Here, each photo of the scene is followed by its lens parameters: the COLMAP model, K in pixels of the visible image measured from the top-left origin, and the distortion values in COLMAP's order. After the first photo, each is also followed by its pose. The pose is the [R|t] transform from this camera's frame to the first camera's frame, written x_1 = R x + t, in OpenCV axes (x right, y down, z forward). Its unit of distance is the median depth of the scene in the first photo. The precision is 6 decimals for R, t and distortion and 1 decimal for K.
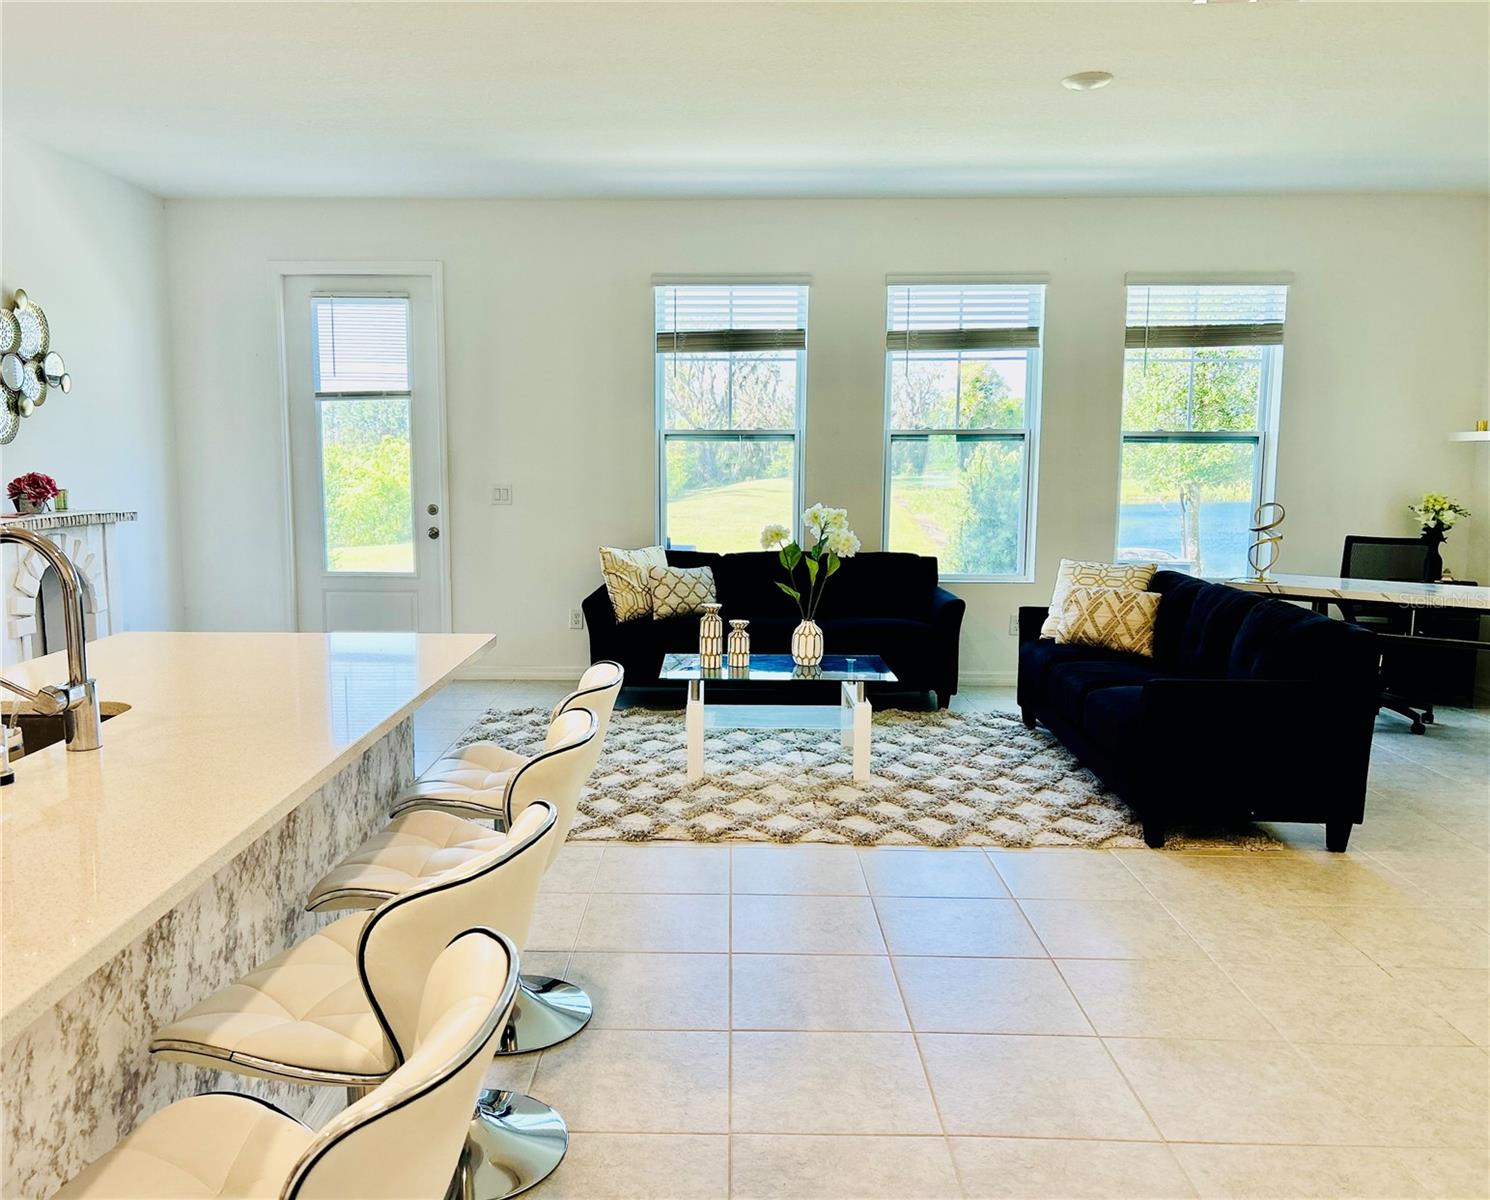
lens RADIAL K [[1202.0, 0, 690.2], [0, 1202.0, 603.4], [0, 0, 1]] dist [0.035022, -0.031794]
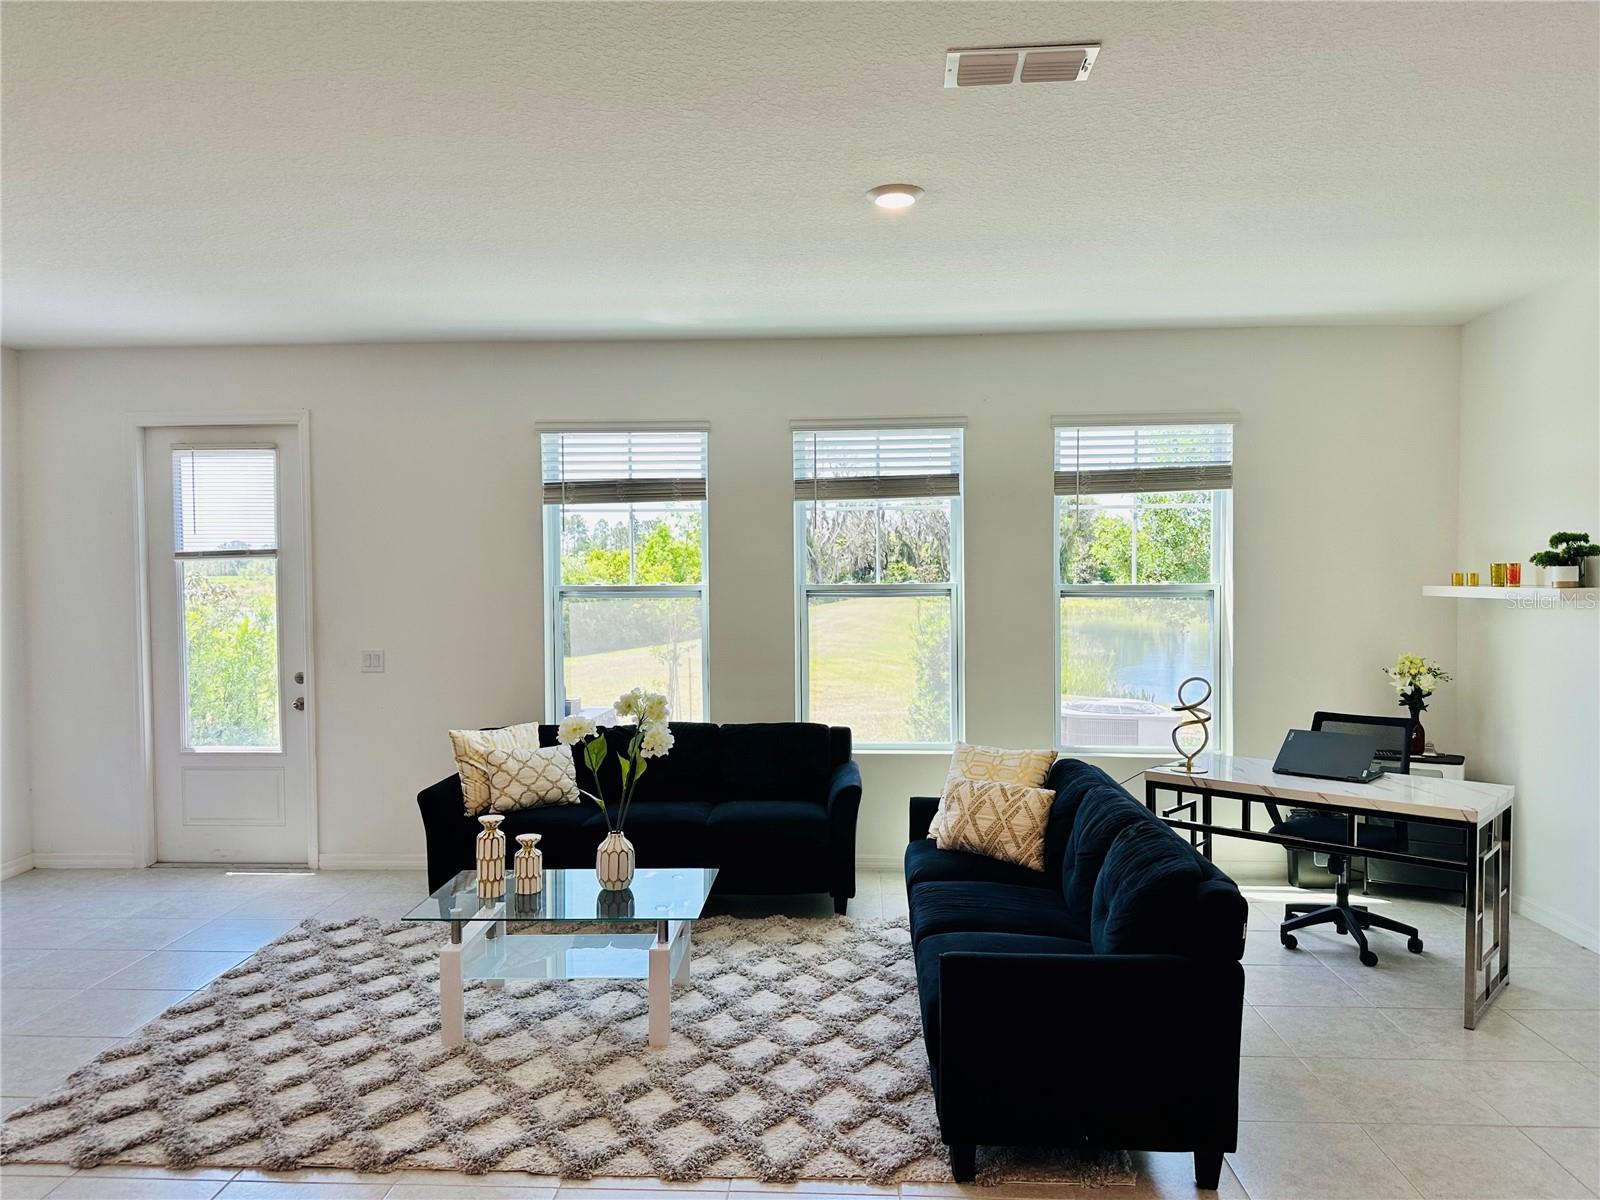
lens RADIAL K [[1124.9, 0, 794.3], [0, 1124.9, 595.8], [0, 0, 1]] dist [0.063004, -0.070602]
pose [[0.999694, -0.010628, -0.022326, 0.187055], [0.008366, 0.995045, -0.099075, -0.055069], [0.023268, 0.098858, 0.994830, 0.164482]]
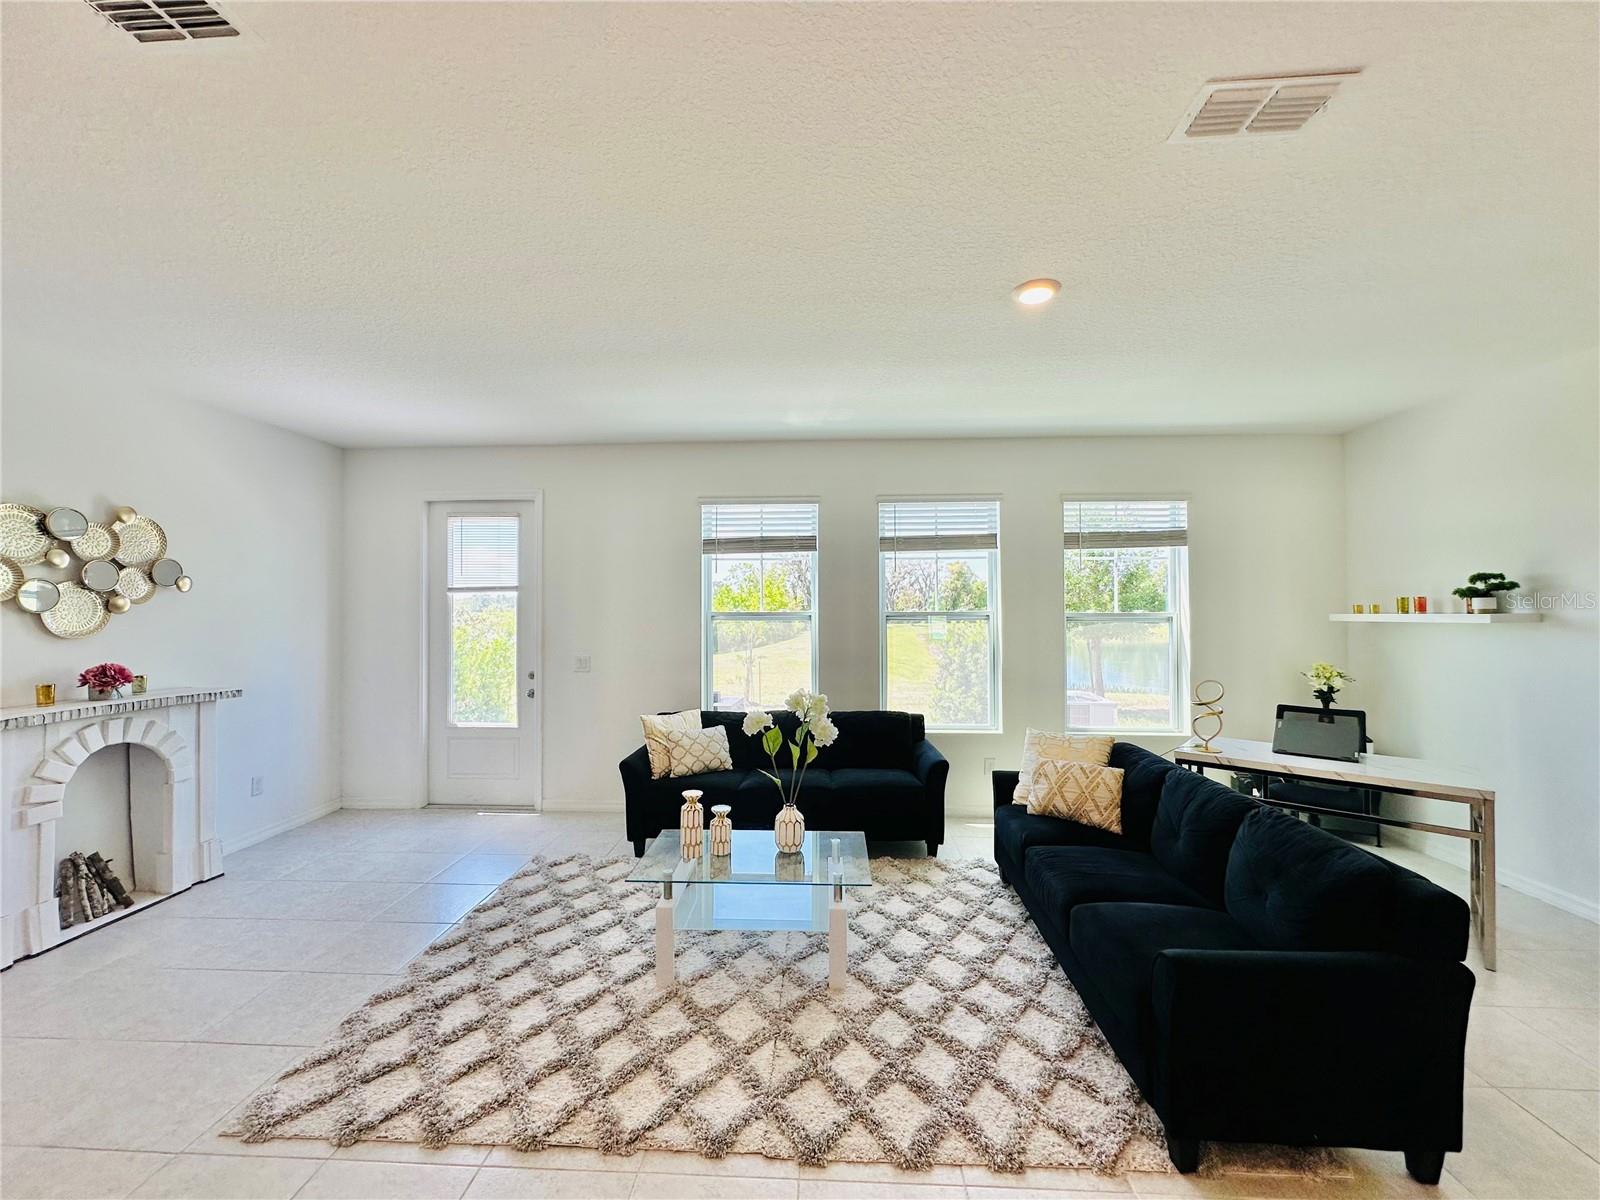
lens RADIAL K [[639.8, 0, 798.5], [0, 639.8, 599.9], [0, 0, 1]] dist [-0.002446, 0.000898]
pose [[0.999808, -0.006468, -0.018498, 0.091111], [0.003834, 0.990276, -0.139062, -0.065637], [0.019217, 0.138964, 0.990111, 0.335402]]
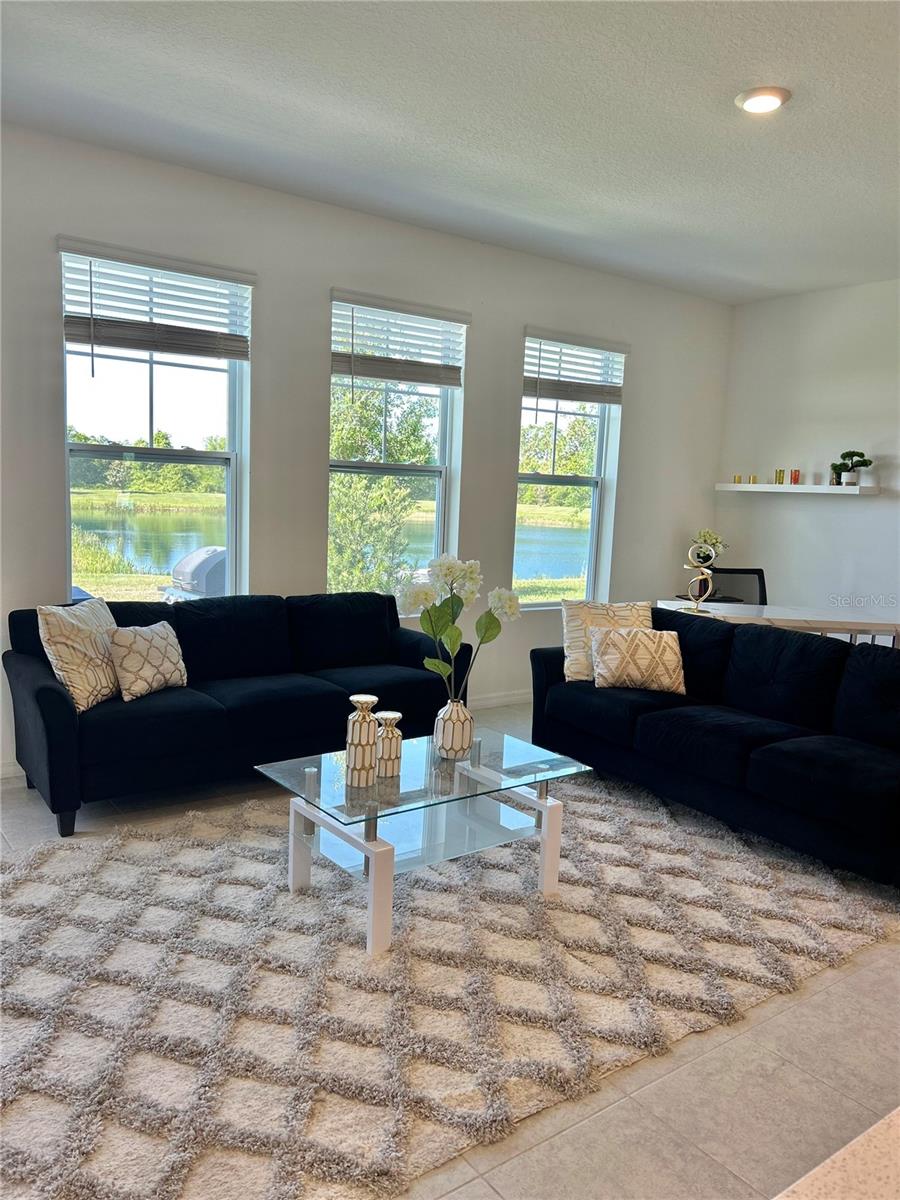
lens RADIAL K [[903.4, 0, 453.8], [0, 903.4, 603.1], [0, 0, 1]] dist [0.054911, -0.065032]
pose [[0.779209, -0.050729, 0.624708, -0.212014], [0.038337, 0.998710, 0.033282, -0.055425], [-0.625591, -0.001984, 0.780149, 0.412645]]
